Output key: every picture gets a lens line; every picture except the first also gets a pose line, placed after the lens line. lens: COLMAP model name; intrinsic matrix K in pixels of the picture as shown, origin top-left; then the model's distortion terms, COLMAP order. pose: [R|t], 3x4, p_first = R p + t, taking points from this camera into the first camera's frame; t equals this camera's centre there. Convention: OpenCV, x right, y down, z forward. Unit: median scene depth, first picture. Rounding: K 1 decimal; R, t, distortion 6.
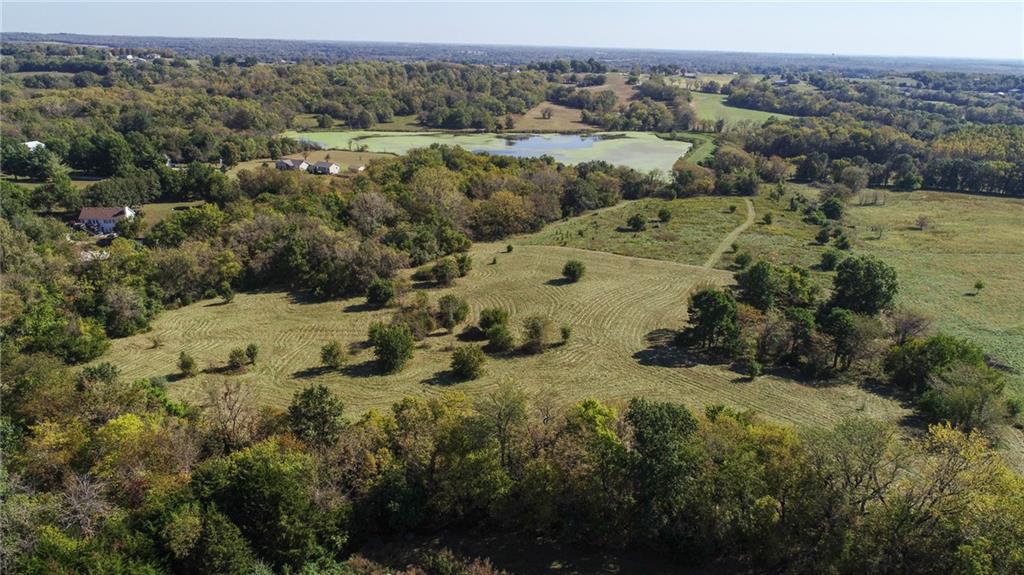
lens RADIAL K [[682.2, 0, 512.0], [0, 682.2, 287.5], [0, 0, 1]] dist [-0.005260, -0.001372]
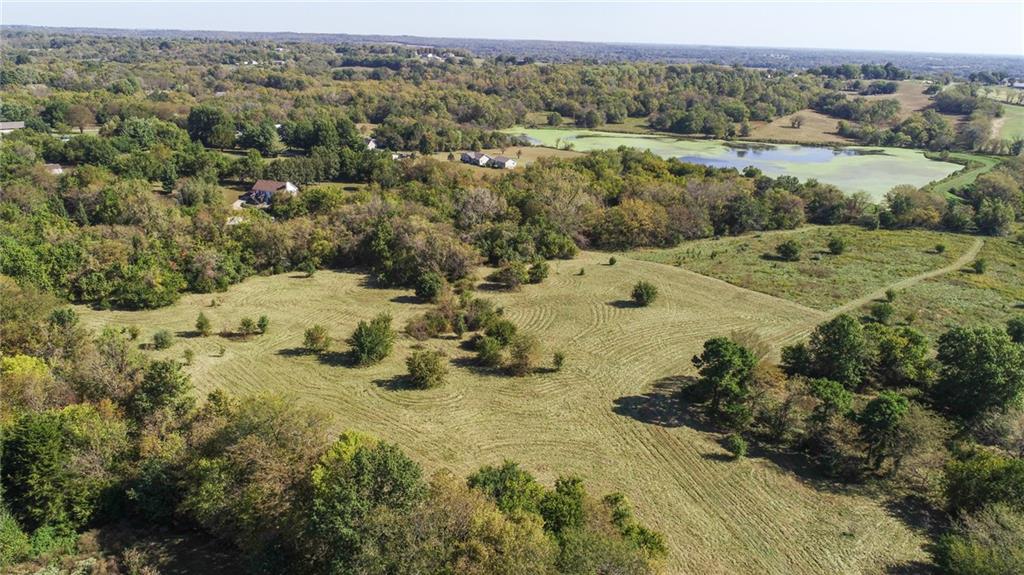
lens RADIAL K [[682.2, 0, 512.0], [0, 682.2, 287.5], [0, 0, 1]] dist [-0.005260, -0.001372]
pose [[0.914074, 0.139429, -0.380826, 0.088211], [-0.140832, 0.989734, 0.024334, -0.009916], [0.380309, 0.031389, 0.924327, 0.039174]]
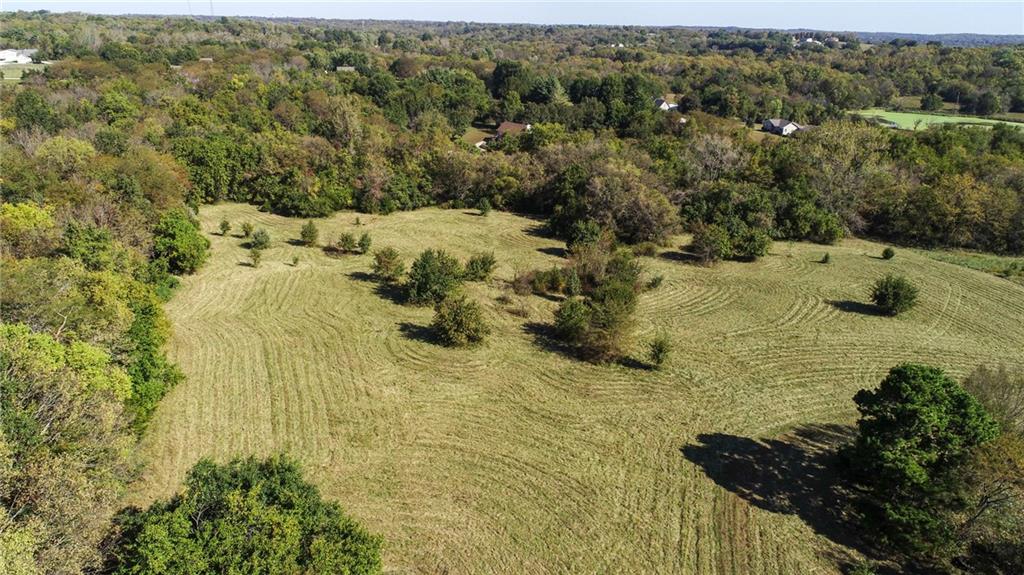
lens RADIAL K [[682.2, 0, 512.0], [0, 682.2, 287.5], [0, 0, 1]] dist [-0.005260, -0.001372]
pose [[0.582948, 0.279898, -0.762777, 0.106727], [-0.279145, 0.950641, 0.135499, -0.006620], [0.763053, 0.133936, 0.632306, 0.138713]]
